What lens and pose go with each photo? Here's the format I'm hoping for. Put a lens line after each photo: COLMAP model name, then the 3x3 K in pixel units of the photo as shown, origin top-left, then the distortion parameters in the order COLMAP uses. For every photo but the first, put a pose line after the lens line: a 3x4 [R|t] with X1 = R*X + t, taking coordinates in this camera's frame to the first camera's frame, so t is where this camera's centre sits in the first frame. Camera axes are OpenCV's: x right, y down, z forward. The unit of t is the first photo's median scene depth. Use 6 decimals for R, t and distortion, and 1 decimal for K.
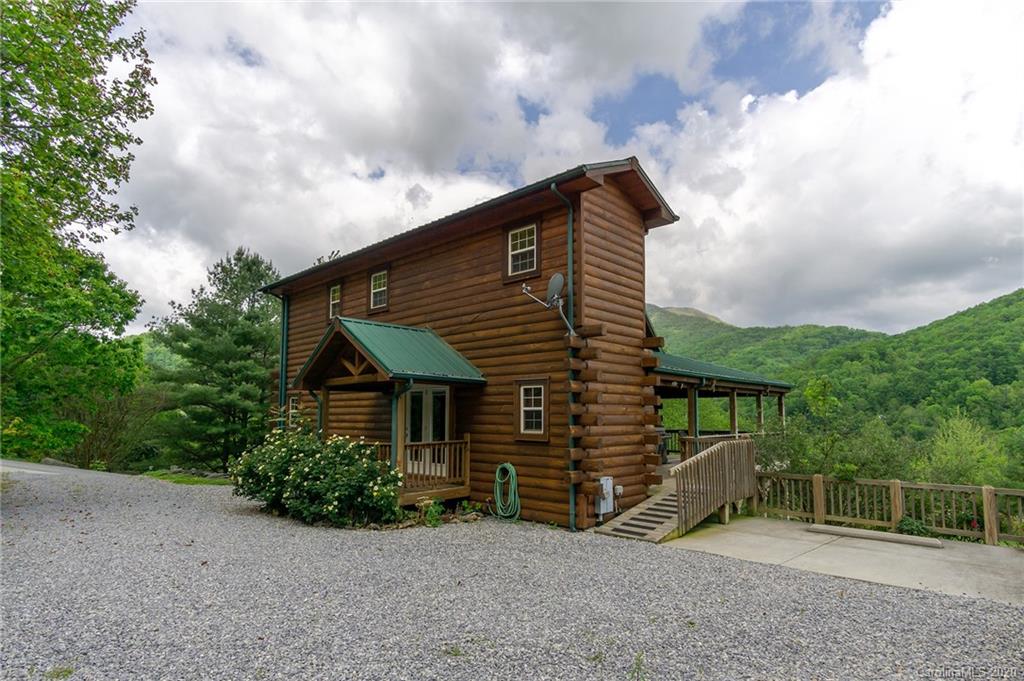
lens RADIAL K [[547.9, 0, 511.9], [0, 547.9, 374.8], [0, 0, 1]] dist [0.004821, 0.000065]
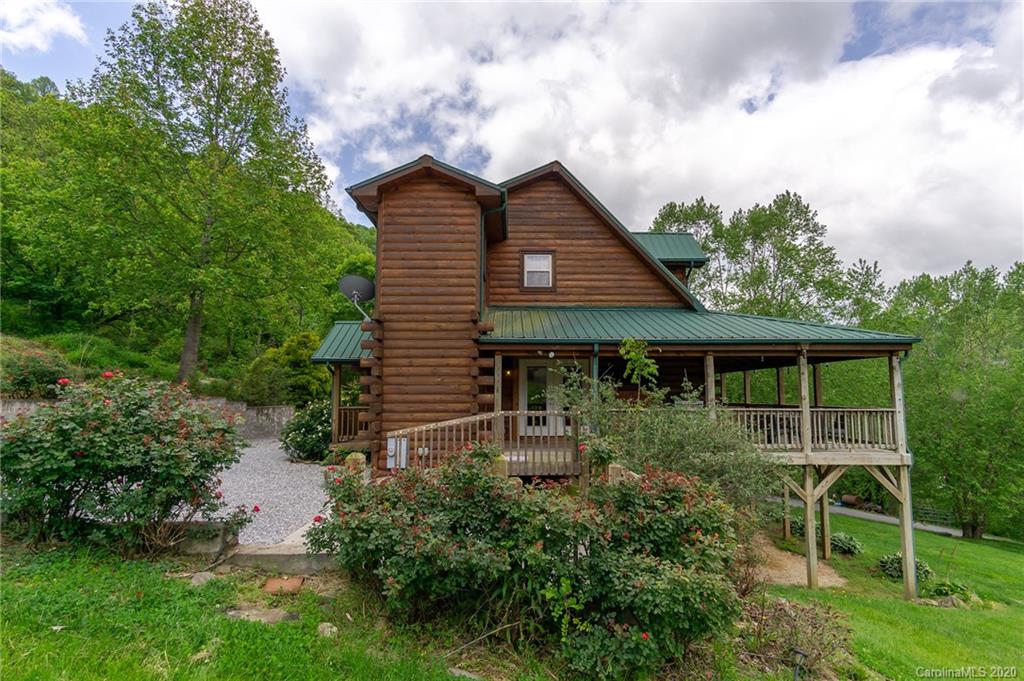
lens RADIAL K [[536.6, 0, 510.4], [0, 536.6, 342.8], [0, 0, 1]] dist [0.001693, 0.000331]
pose [[0.684594, -0.072128, -0.725348, 1.013555], [0.055975, 0.997356, -0.046347, 0.042655], [0.726773, -0.008873, 0.686821, 0.332893]]
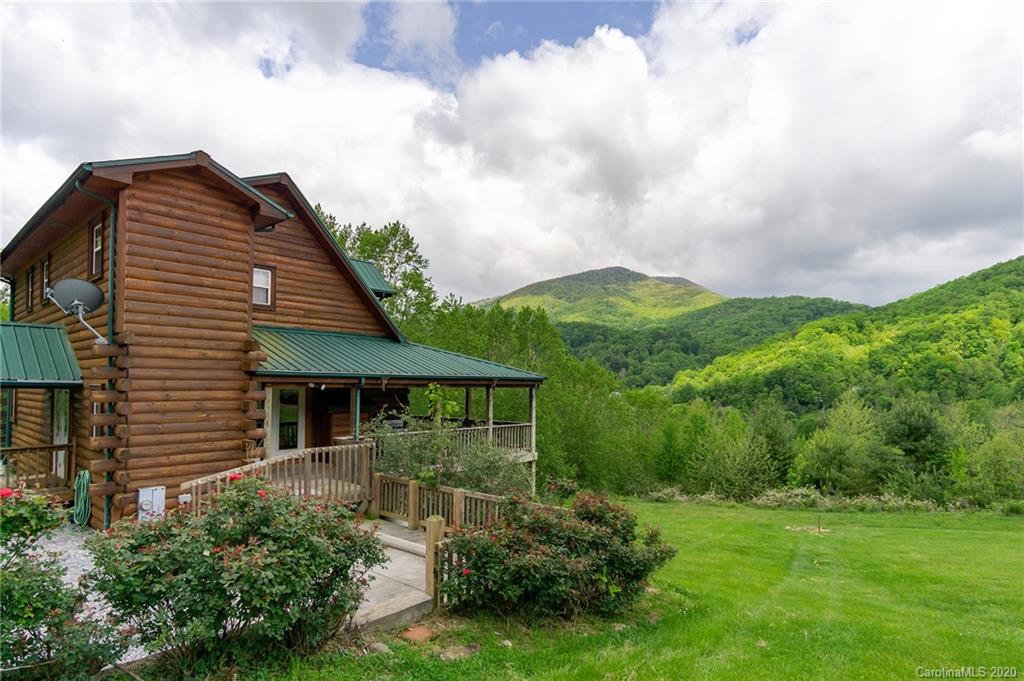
lens RADIAL K [[550.3, 0, 515.3], [0, 550.3, 380.6], [0, 0, 1]] dist [0.002235, 0.000580]
pose [[0.999512, 0.006971, 0.030445, 0.673049], [-0.009020, 0.997667, 0.067671, -0.065385], [-0.029902, -0.067913, 0.997243, 0.009591]]
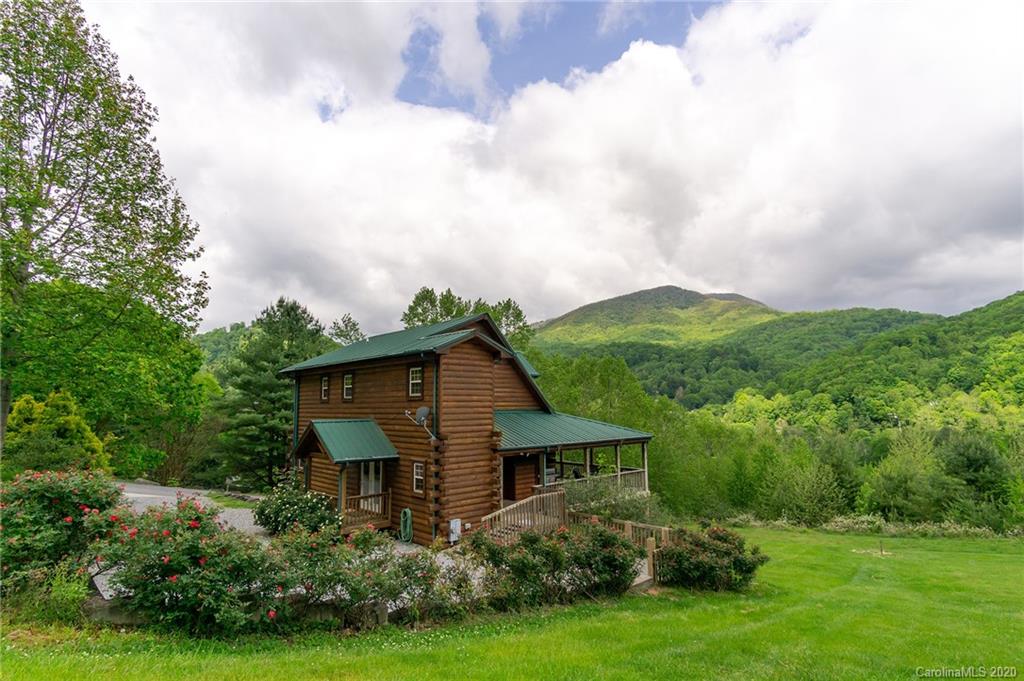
lens RADIAL K [[537.1, 0, 510.8], [0, 537.1, 347.5], [0, 0, 1]] dist [0.003051, 0.001592]
pose [[0.996661, -0.020599, -0.079016, 0.420665], [0.018028, 0.999289, -0.033121, -0.256442], [0.079642, 0.031586, 0.996323, -0.600651]]
